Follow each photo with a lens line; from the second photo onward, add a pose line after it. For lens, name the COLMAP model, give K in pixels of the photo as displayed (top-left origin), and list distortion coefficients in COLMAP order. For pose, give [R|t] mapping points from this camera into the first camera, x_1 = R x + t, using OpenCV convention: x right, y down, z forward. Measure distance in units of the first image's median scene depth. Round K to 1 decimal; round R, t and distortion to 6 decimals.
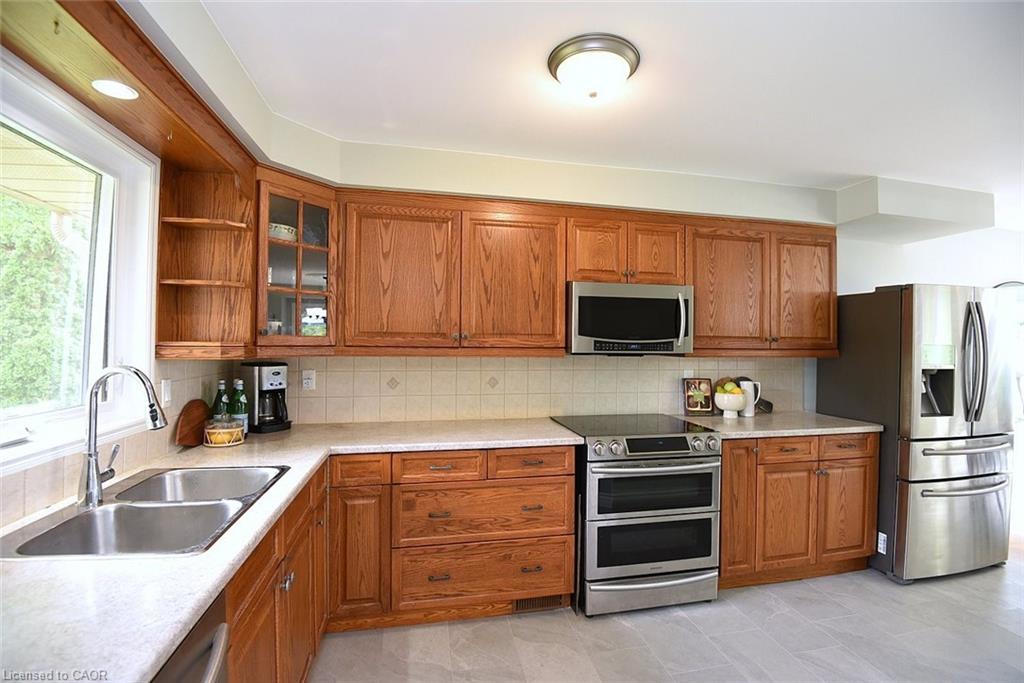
lens RADIAL K [[485.7, 0, 517.3], [0, 485.7, 341.8], [0, 0, 1]] dist [-0.013434, -0.016065]
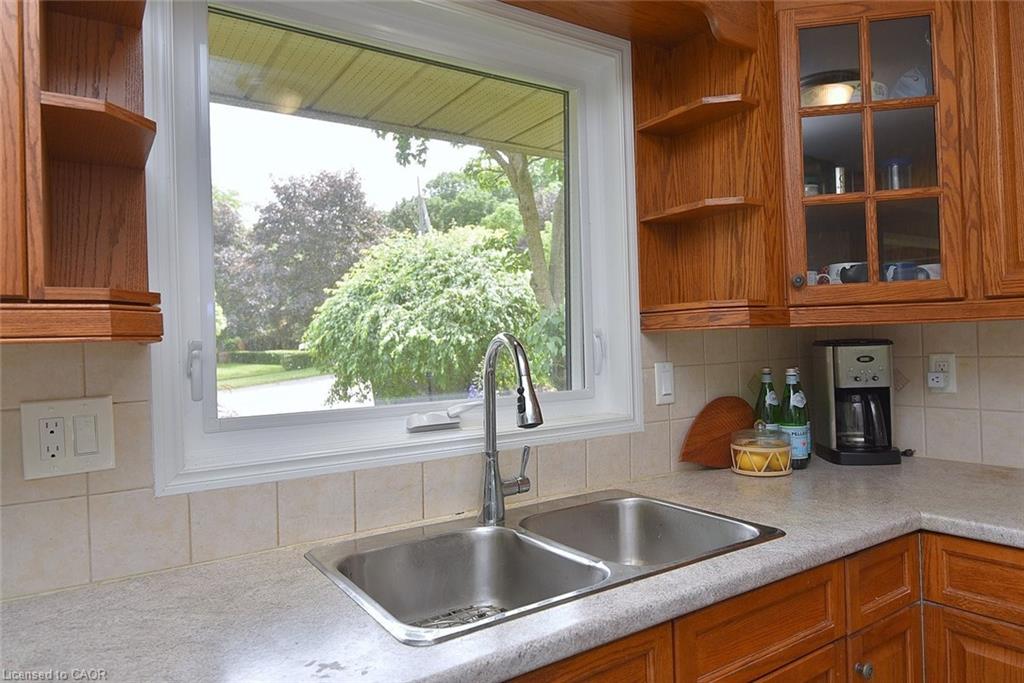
lens RADIAL K [[672.2, 0, 512.8], [0, 672.2, 341.5], [0, 0, 1]] dist [-0.004763, -0.001471]
pose [[0.386826, -0.023752, -0.921847, 0.052005], [0.036330, 0.999285, -0.010503, 0.040634], [0.921437, -0.029428, 0.387412, 0.349522]]
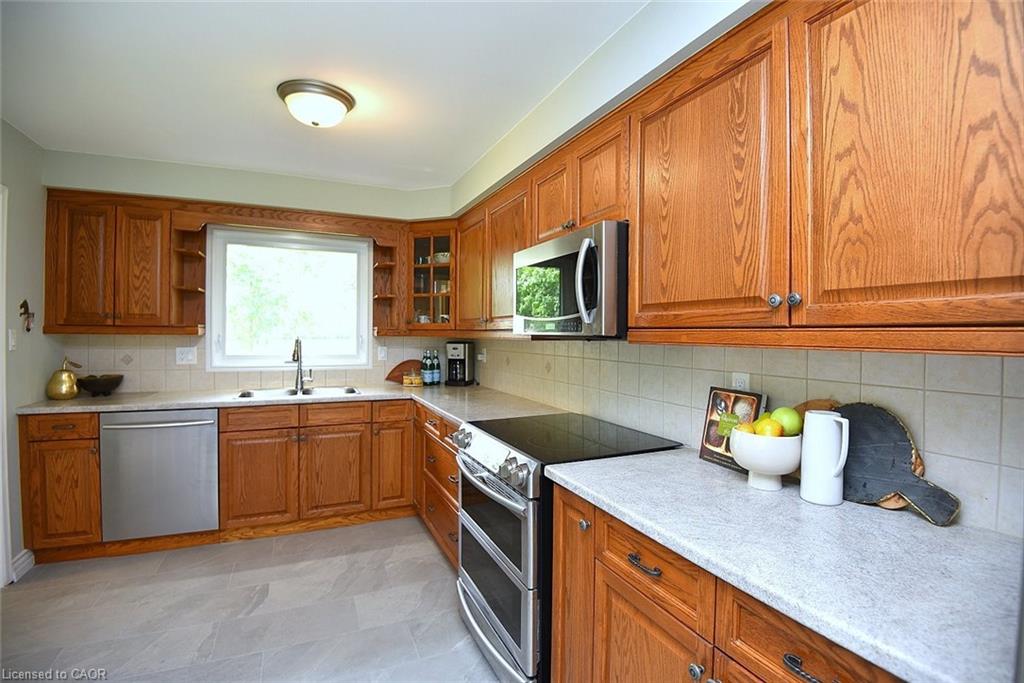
lens RADIAL K [[485.7, 0, 509.3], [0, 485.7, 339.9], [0, 0, 1]] dist [-0.013434, -0.016065]
pose [[0.188610, 0.005079, -0.982039, 1.079667], [-0.006322, 0.999972, 0.003957, 0.032252], [0.982032, 0.005462, 0.188637, 0.911805]]
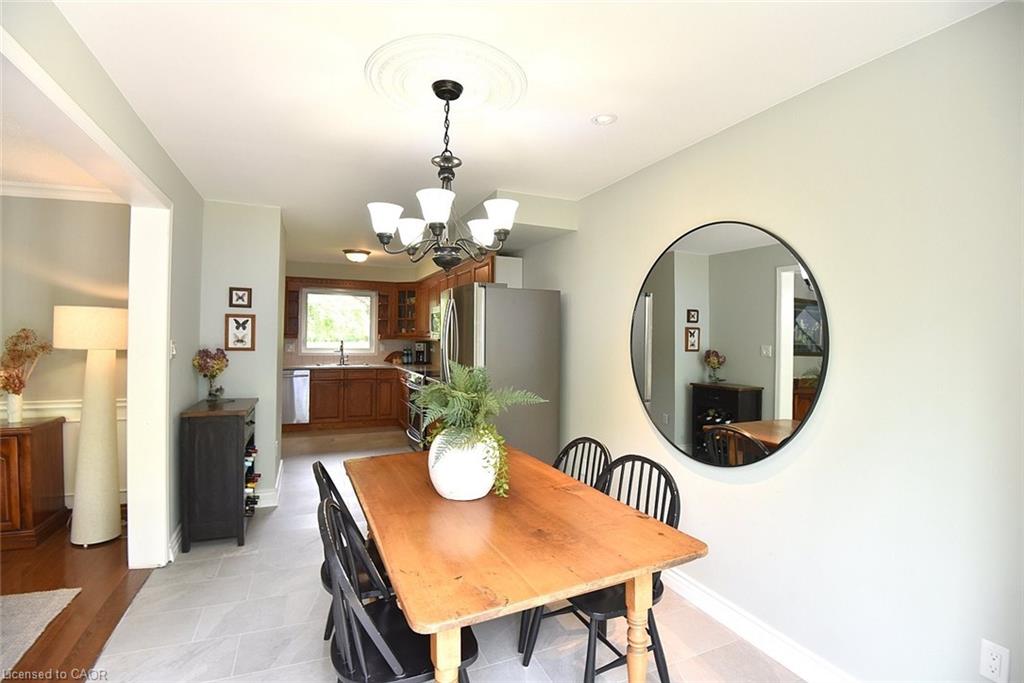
lens RADIAL K [[485.7, 0, 511.5], [0, 485.7, 339.2], [0, 0, 1]] dist [-0.013434, -0.016065]
pose [[0.172523, -0.006324, -0.984985, 2.697616], [-0.009953, 0.999917, -0.008163, 0.047545], [0.984955, 0.011212, 0.172446, 1.084918]]
